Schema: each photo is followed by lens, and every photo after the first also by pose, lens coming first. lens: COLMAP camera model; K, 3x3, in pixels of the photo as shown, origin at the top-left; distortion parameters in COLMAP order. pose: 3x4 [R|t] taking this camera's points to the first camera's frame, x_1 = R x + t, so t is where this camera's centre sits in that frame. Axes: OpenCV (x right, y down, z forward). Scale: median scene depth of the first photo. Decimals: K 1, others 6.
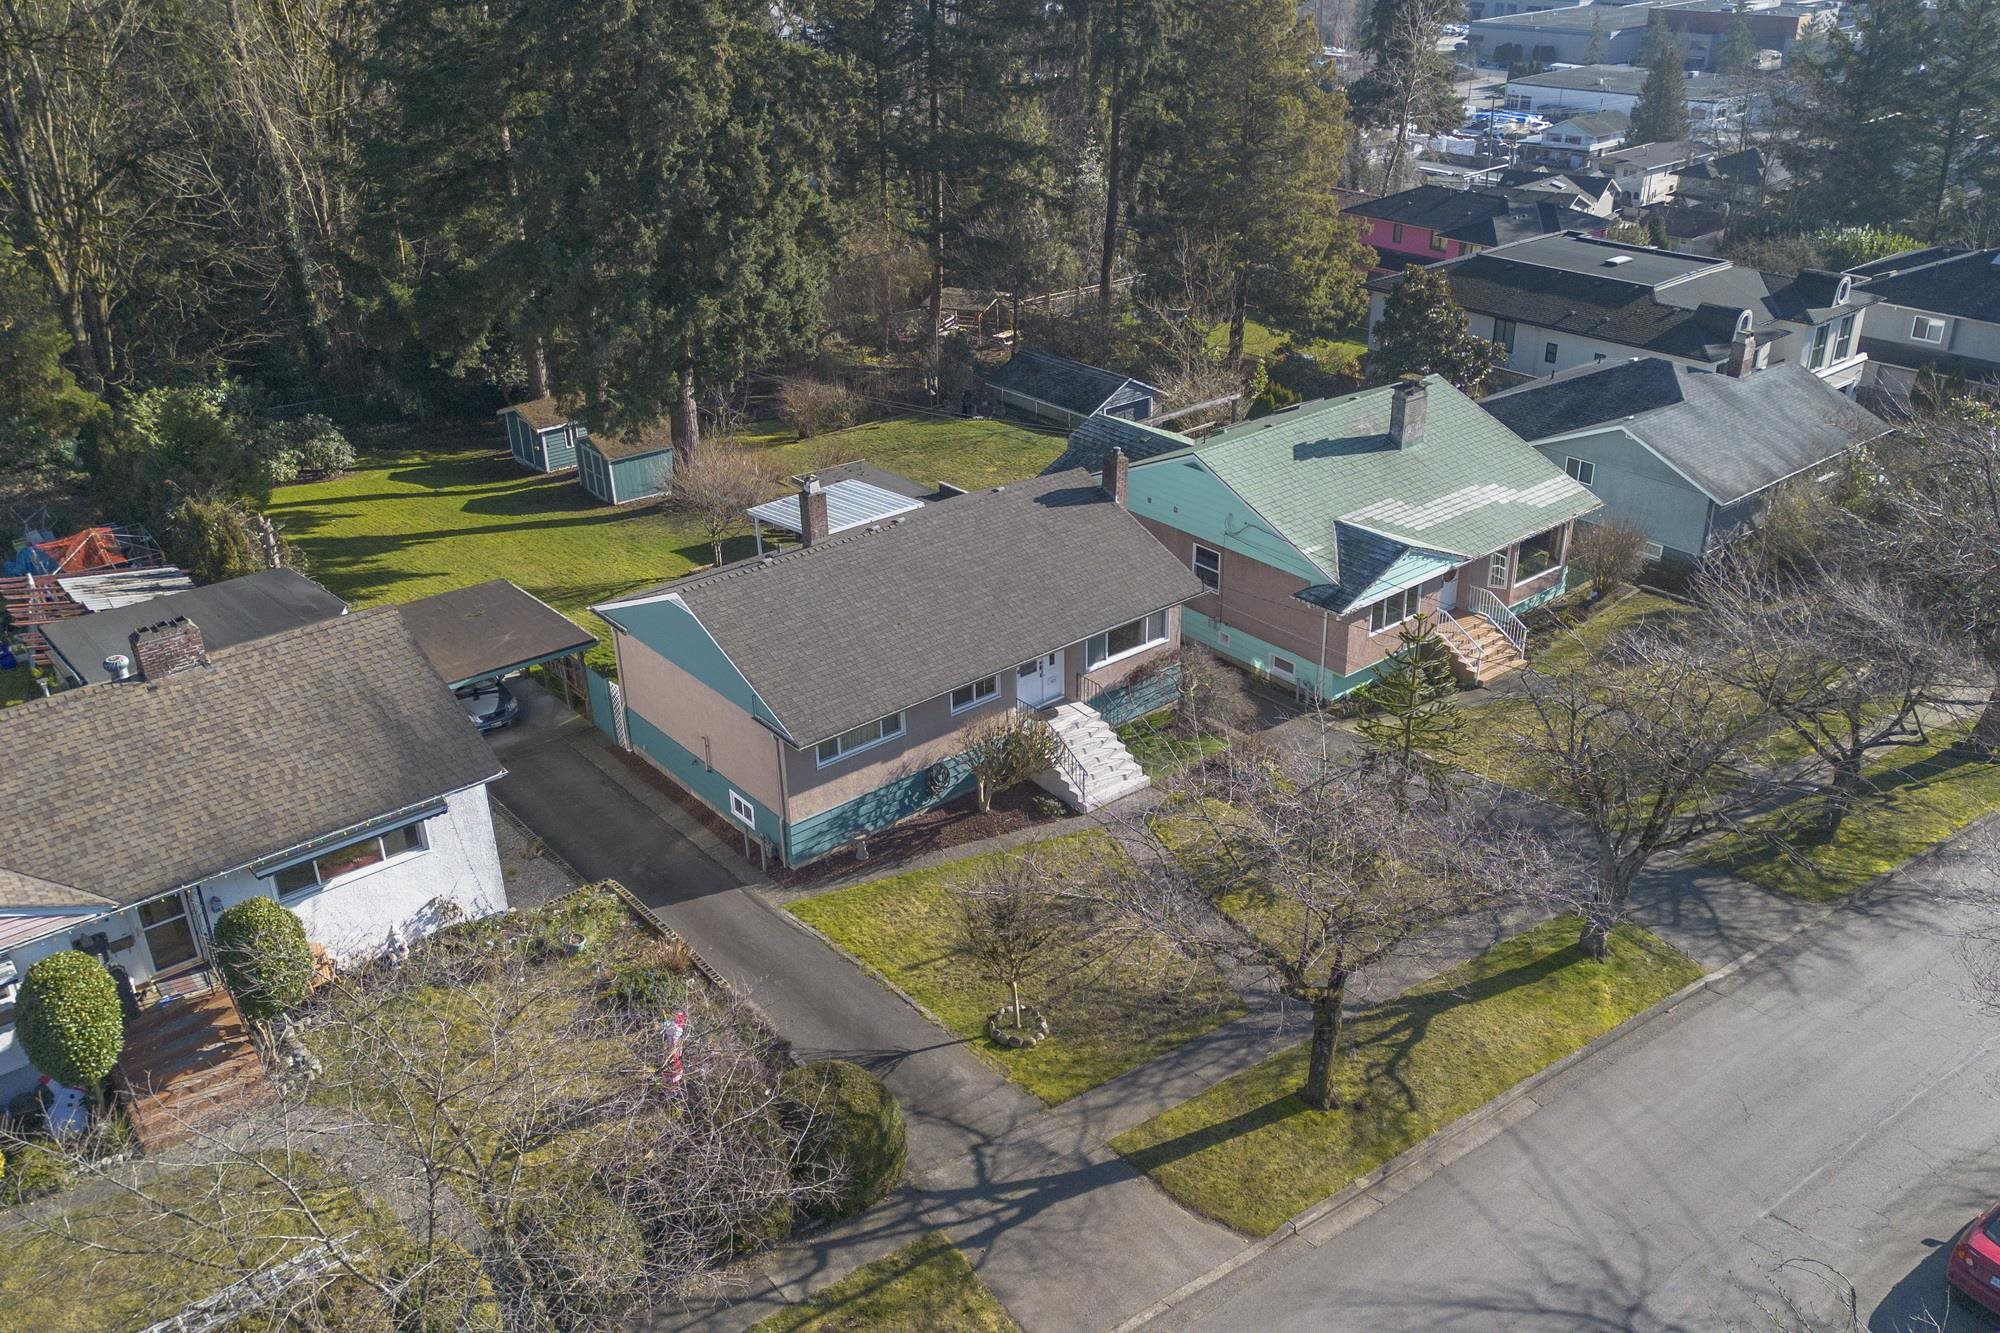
lens RADIAL K [[1719.0, 0, 1000.0], [0, 1719.0, 666.5], [0, 0, 1]] dist [0.000287, 0.001683]
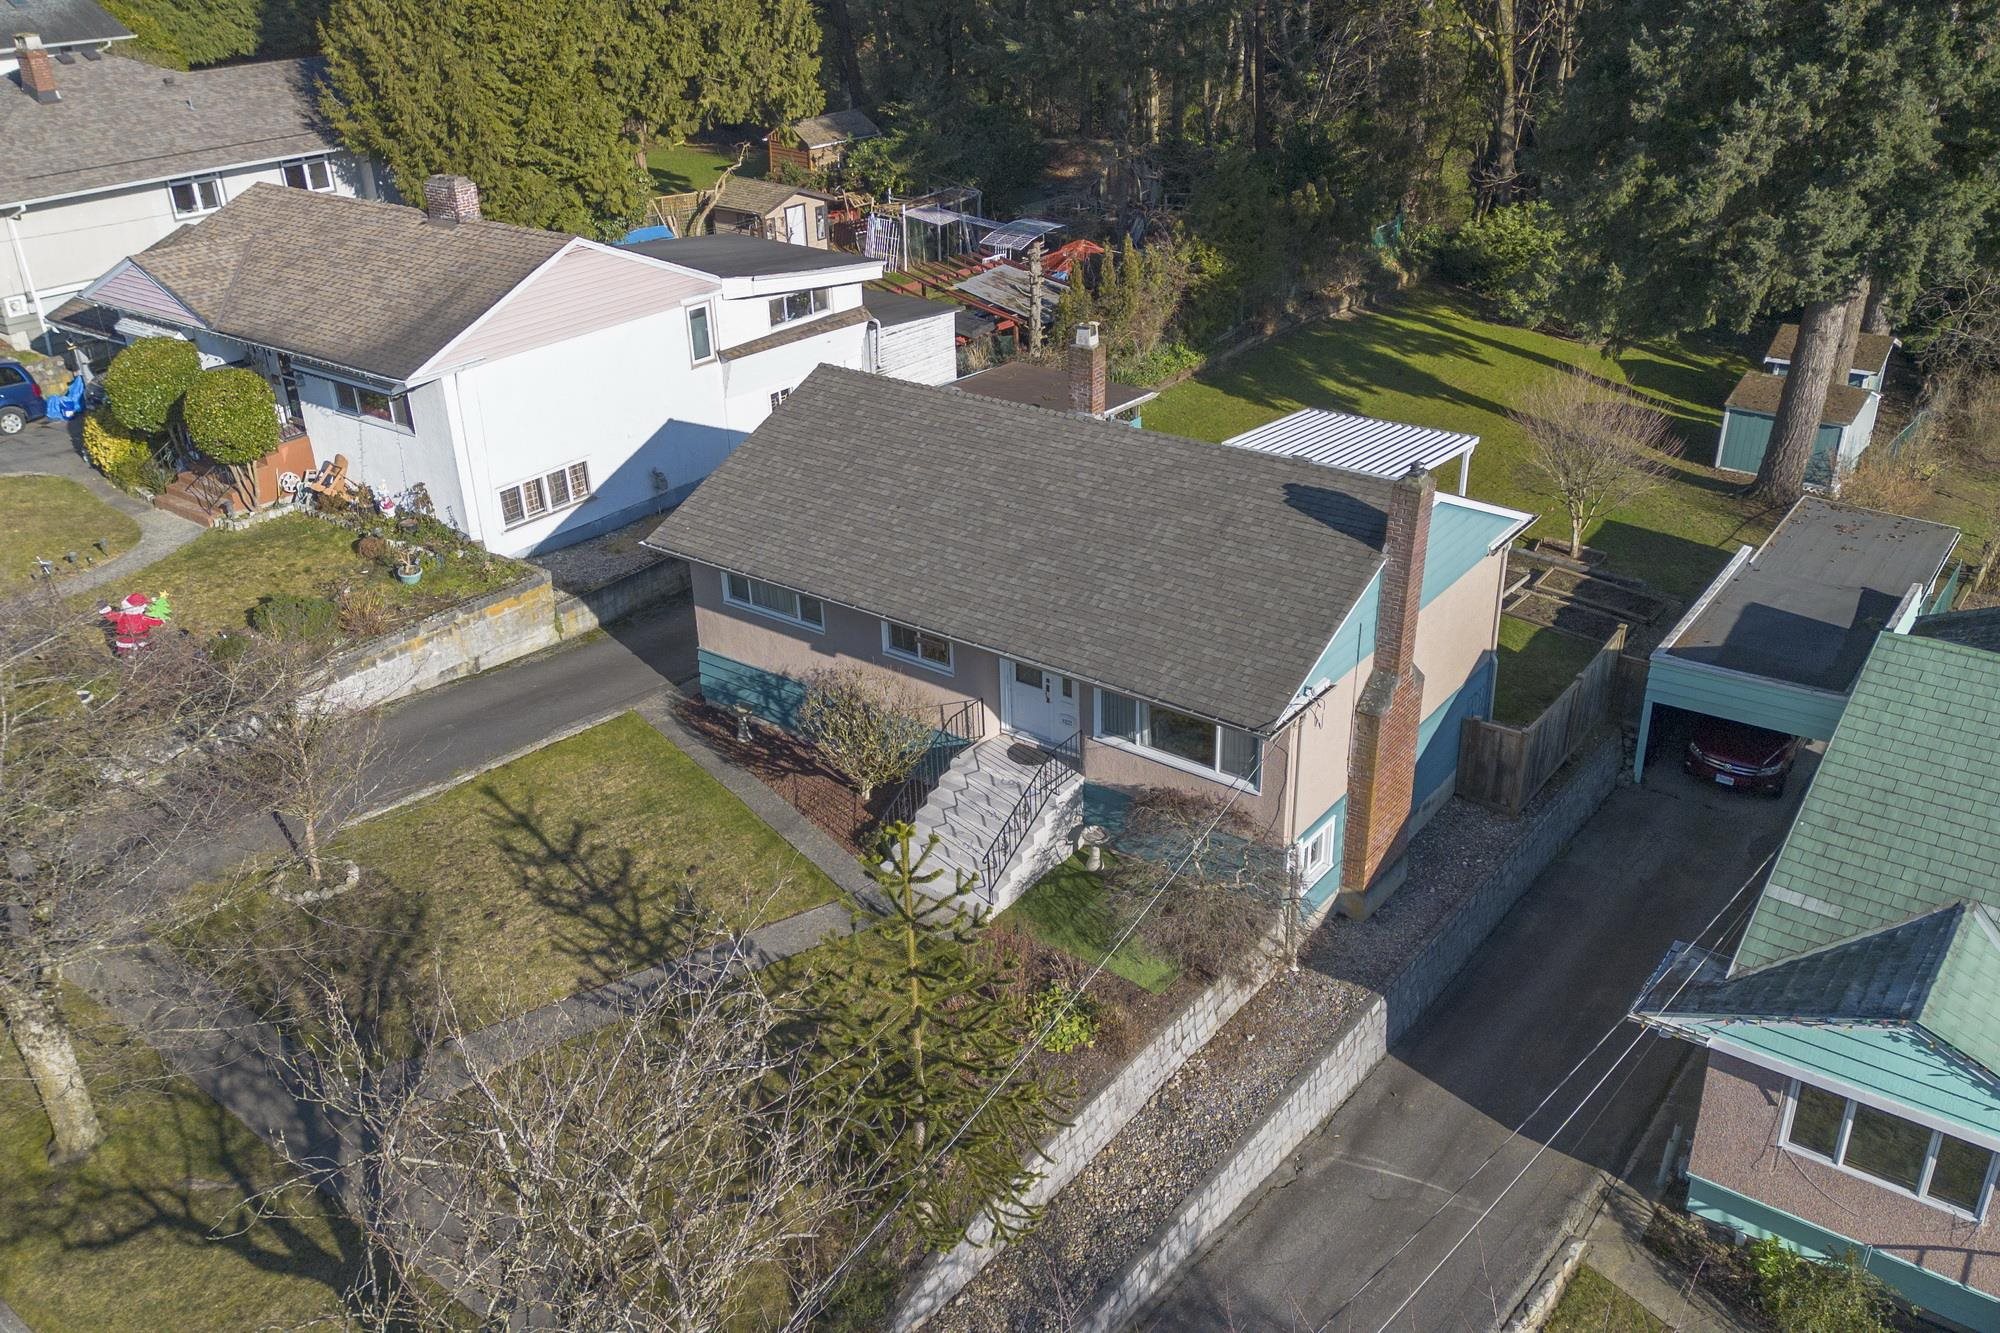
lens RADIAL K [[1719.0, 0, 1000.0], [0, 1719.0, 666.5], [0, 0, 1]] dist [0.000287, 0.001683]
pose [[0.249744, 0.451460, -0.856628, 0.483840], [-0.422026, 0.846967, 0.323329, -0.176314], [0.871506, 0.280769, 0.402053, 0.630923]]
